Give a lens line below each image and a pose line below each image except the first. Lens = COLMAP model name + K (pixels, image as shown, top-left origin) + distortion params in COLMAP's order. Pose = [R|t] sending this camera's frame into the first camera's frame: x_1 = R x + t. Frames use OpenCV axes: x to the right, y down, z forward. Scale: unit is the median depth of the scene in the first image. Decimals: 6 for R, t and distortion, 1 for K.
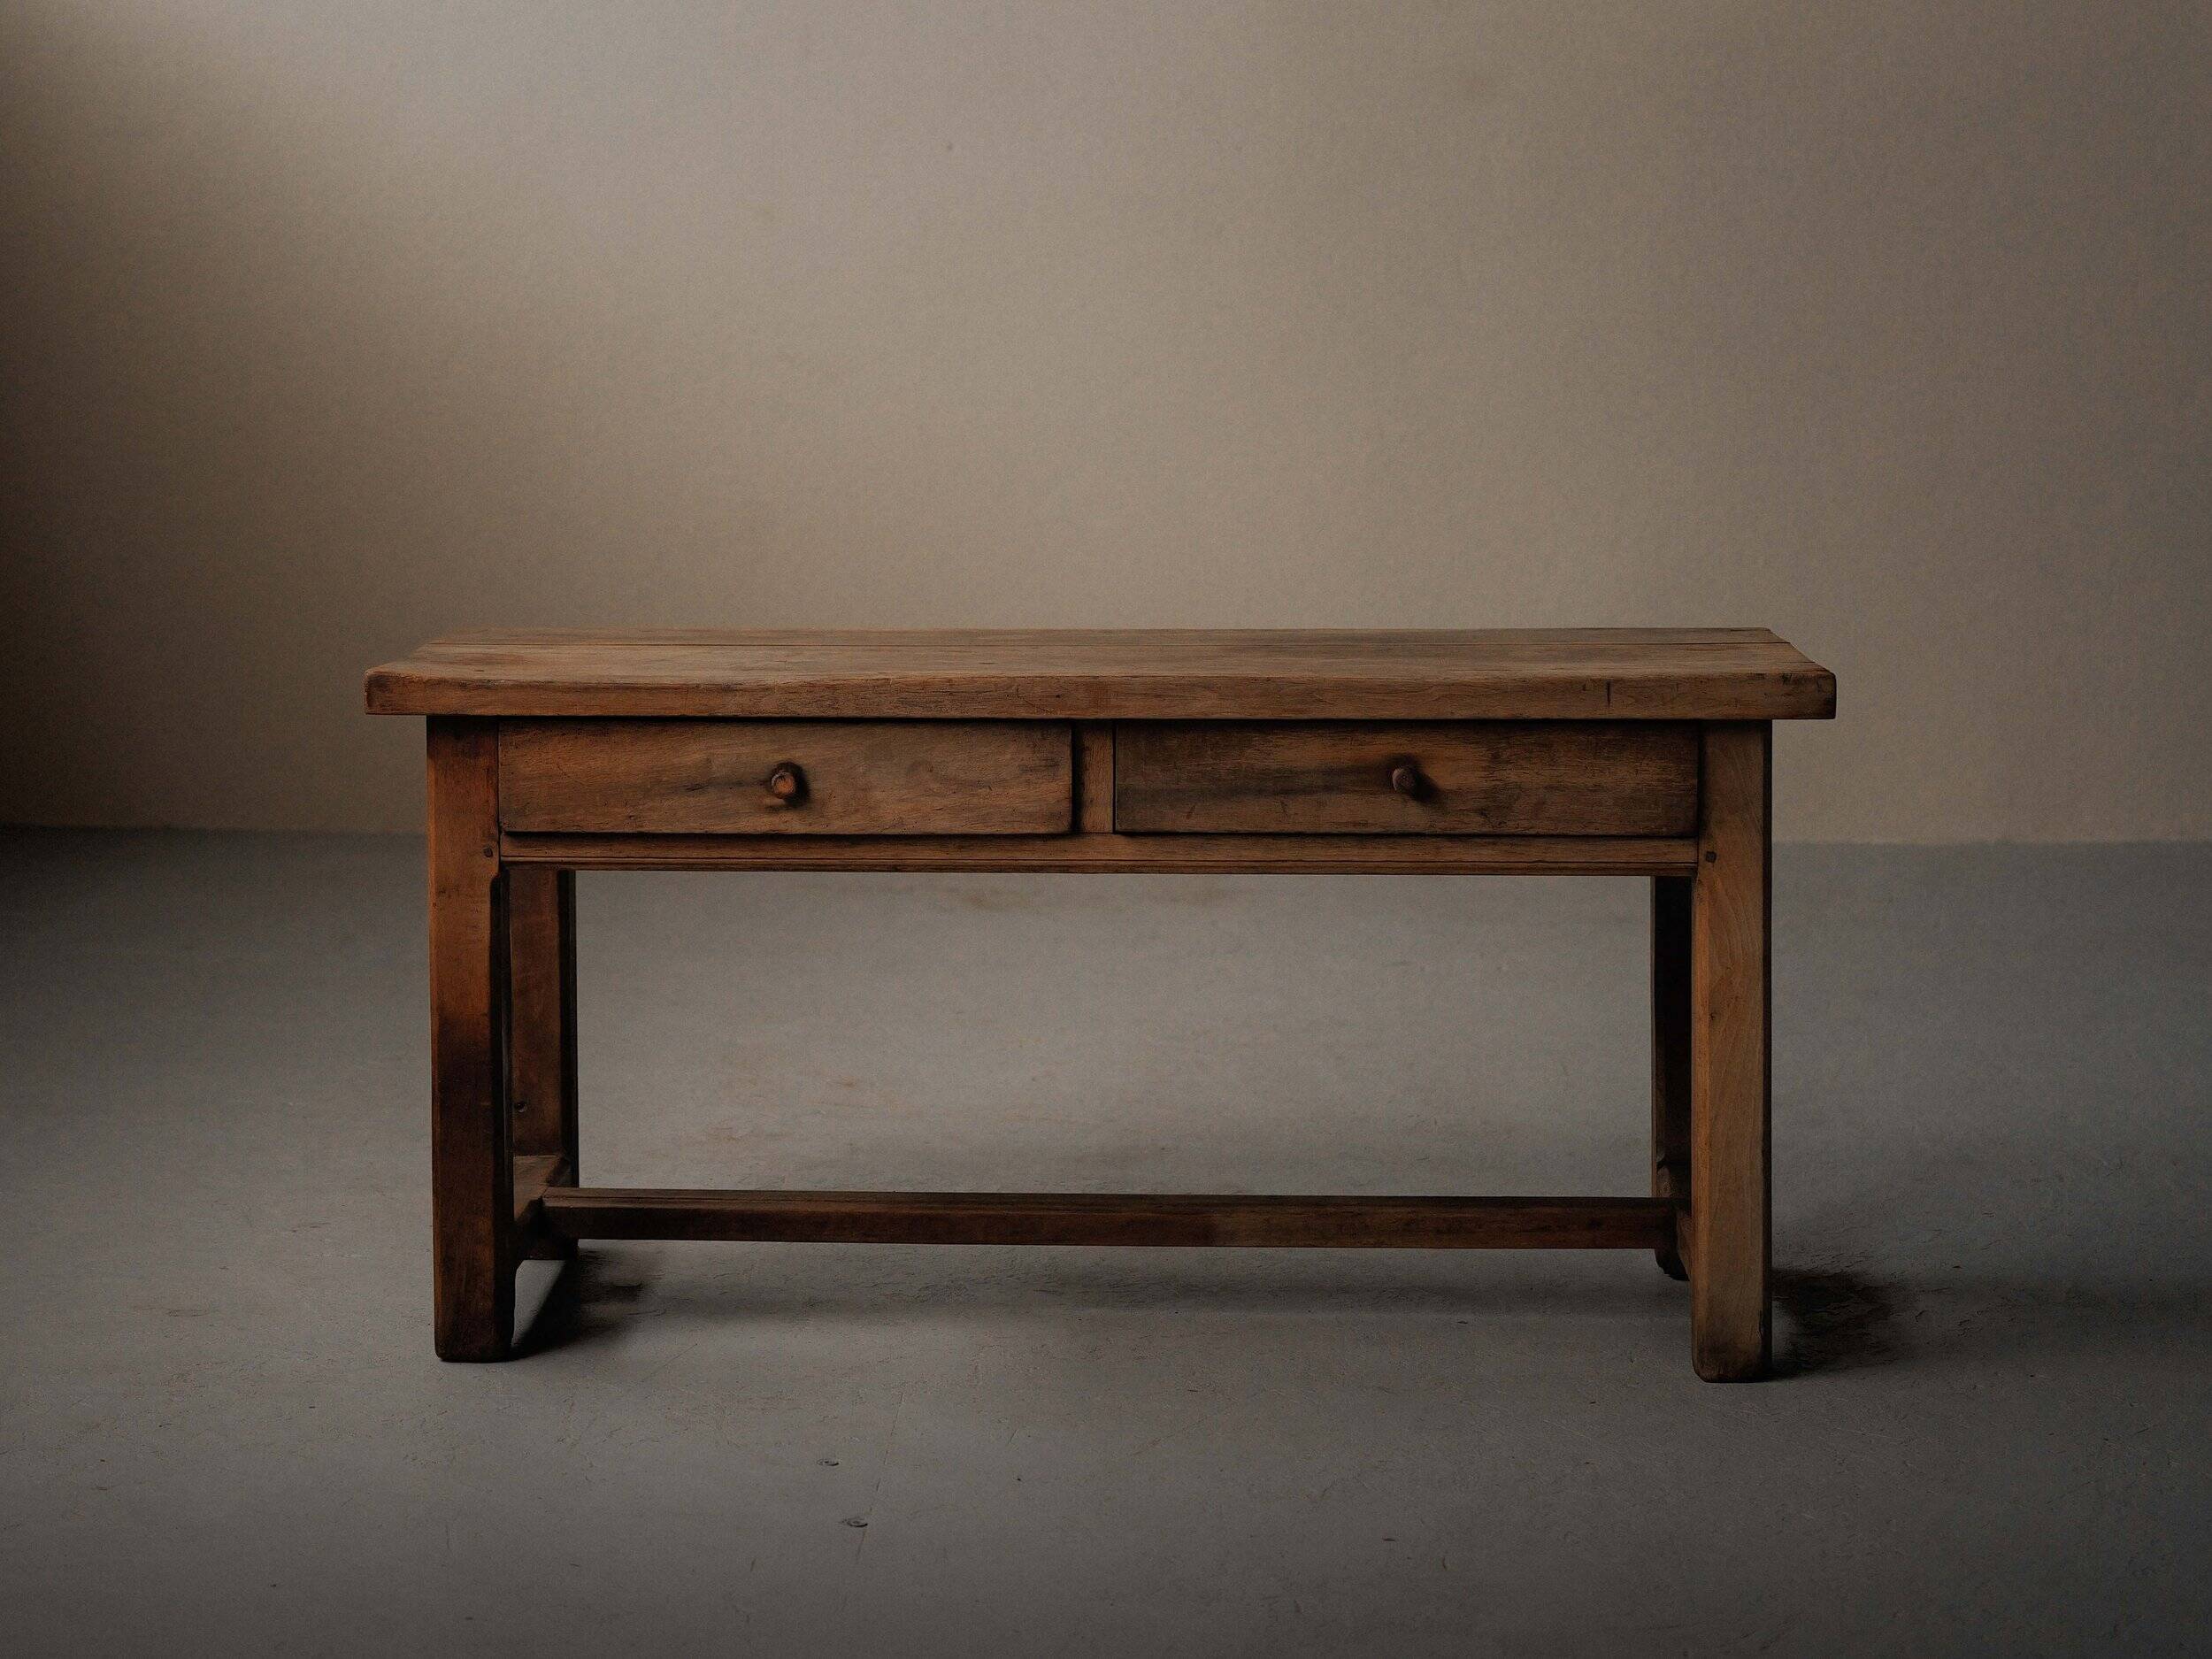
lens RADIAL K [[4393.3, 0, 1106.0], [0, 4393.3, 829.5], [0, 0, 1]] dist [-0.011901, 0.009293]
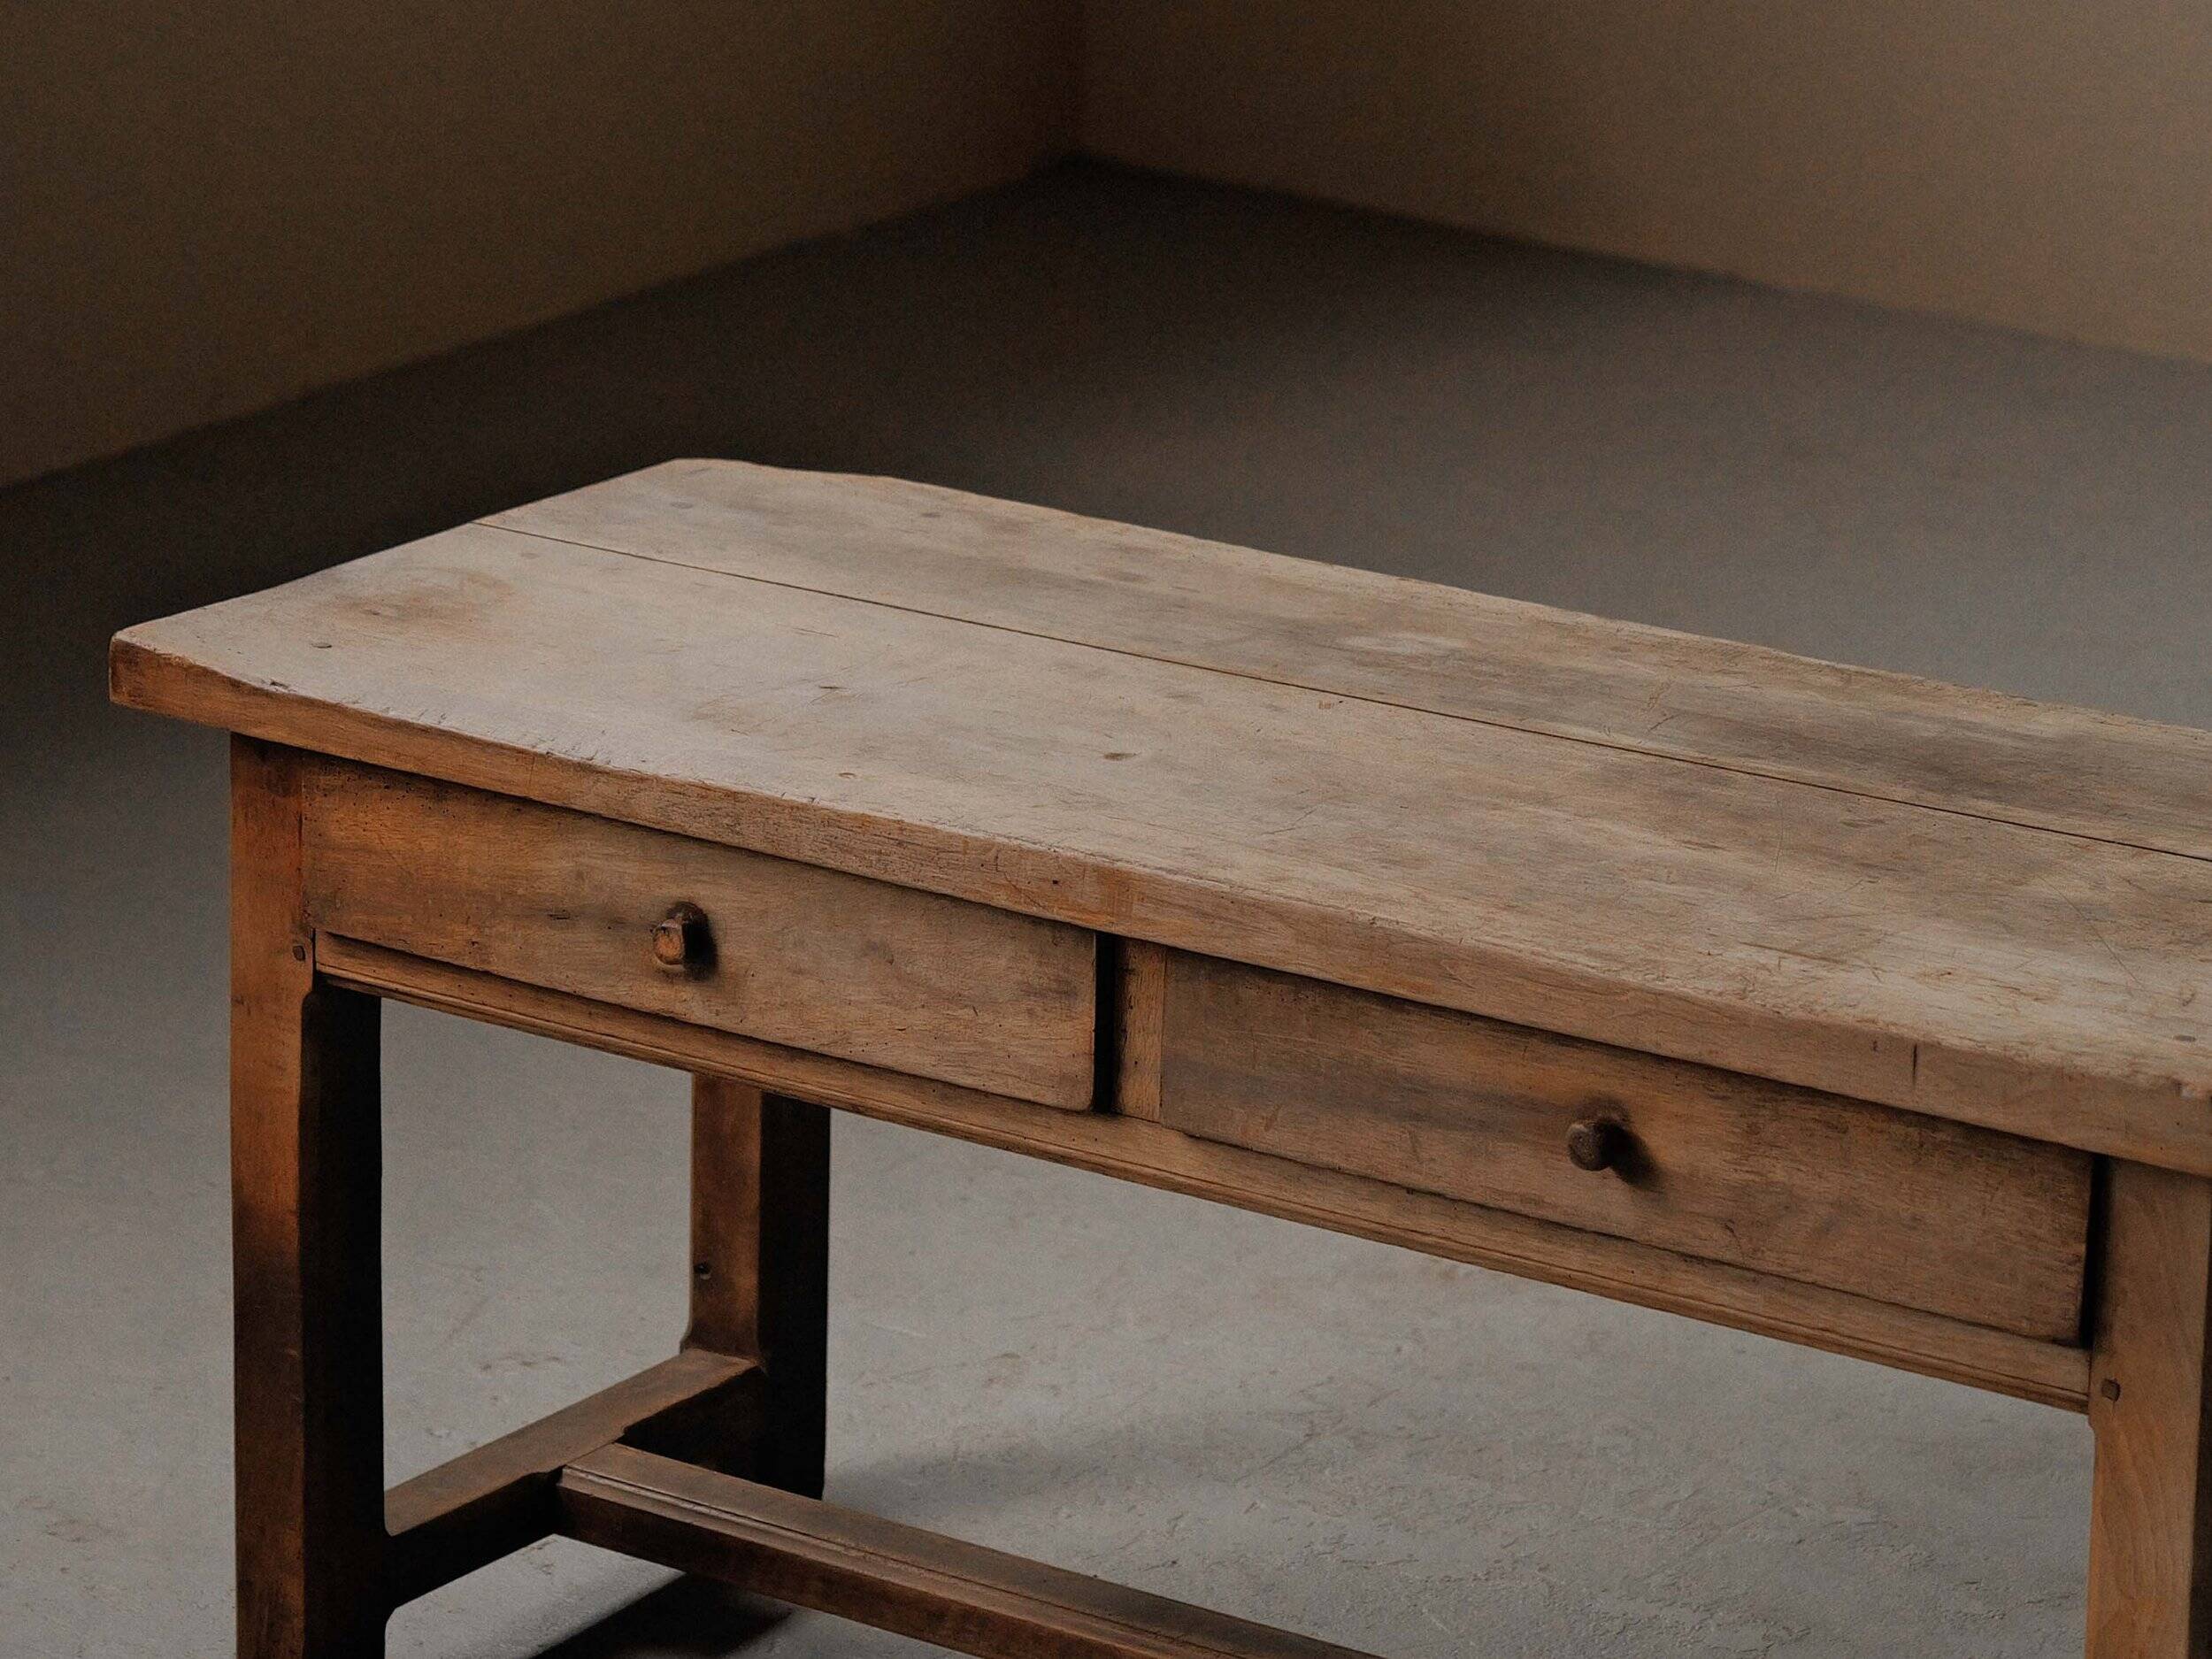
lens RADIAL K [[7921.7, 0, 1450.7], [0, 7921.7, 828.9], [0, 0, 1]] dist [-0.099122, 1.623414]
pose [[0.865562, 0.170036, -0.471052, 0.501786], [-0.092027, 0.978583, 0.184138, -0.225251], [0.492274, -0.116034, 0.862672, 0.155435]]
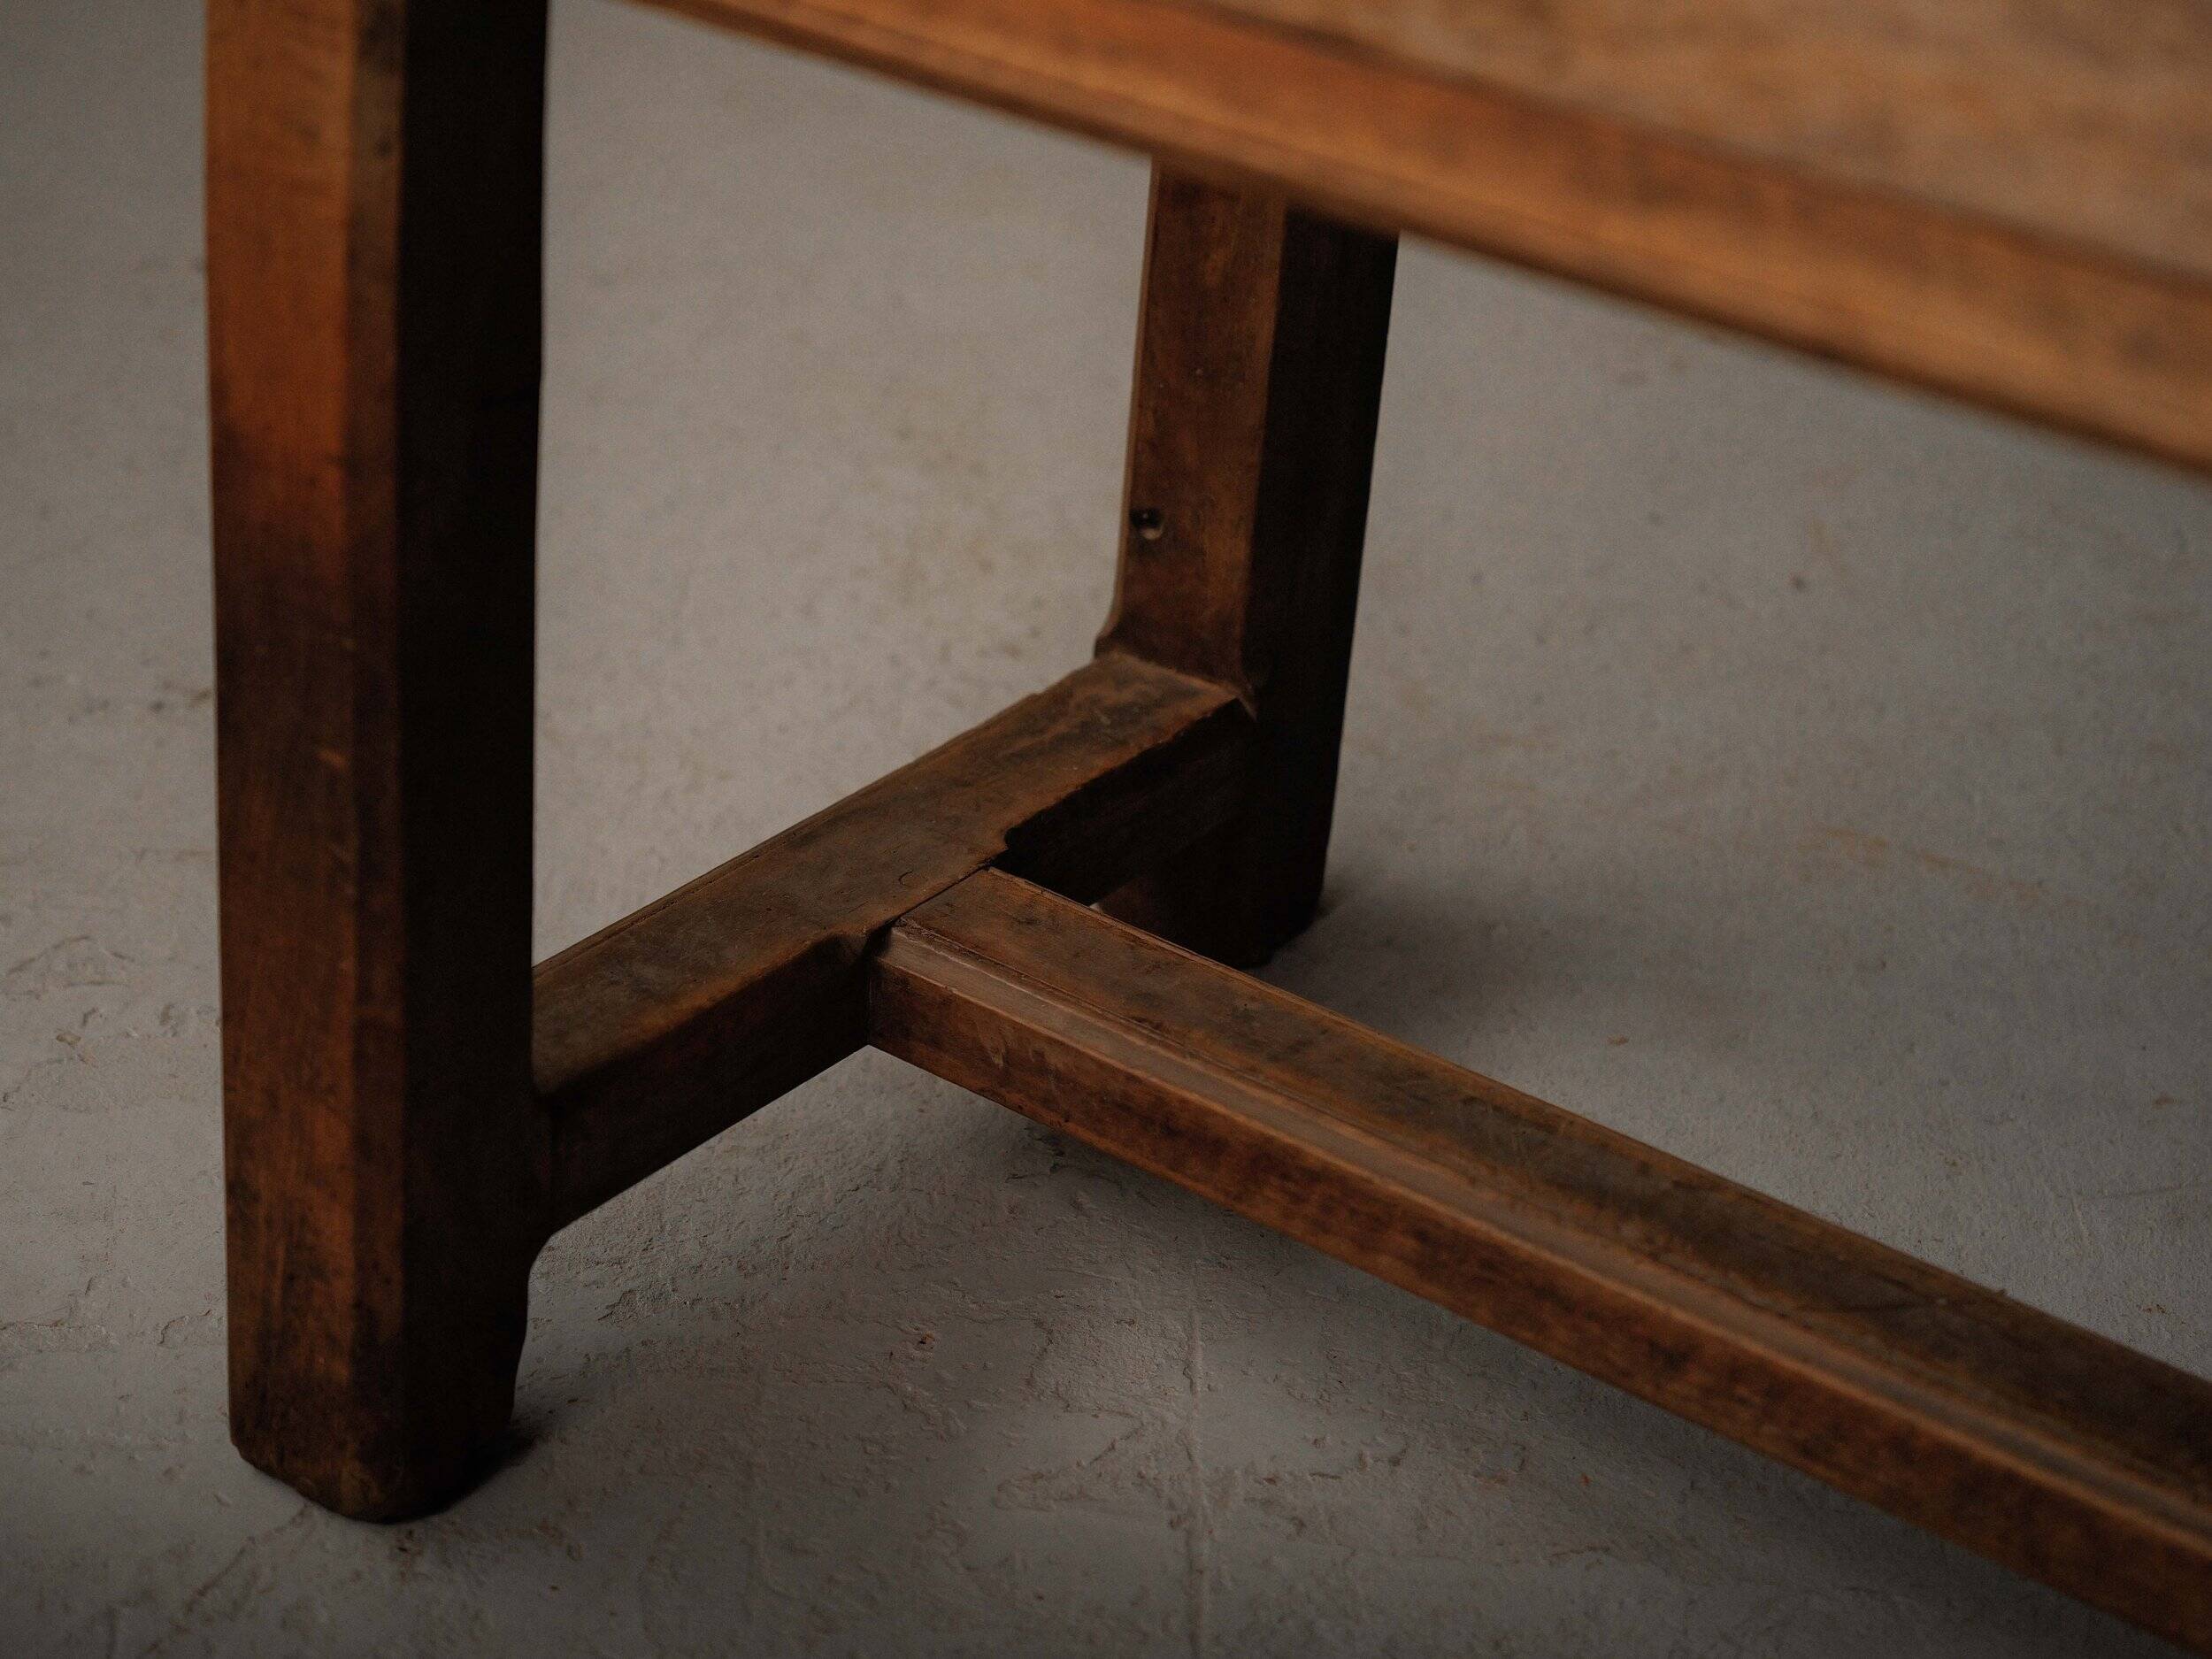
lens RADIAL K [[4200.4, 0, 885.6], [0, 4200.4, 719.3], [0, 0, 1]] dist [-0.064281, 0.246485]
pose [[0.808100, 0.304899, -0.503996, 0.017298], [-0.124337, 0.924628, 0.360005, -0.038540], [0.575774, -0.228255, 0.785102, 0.829750]]
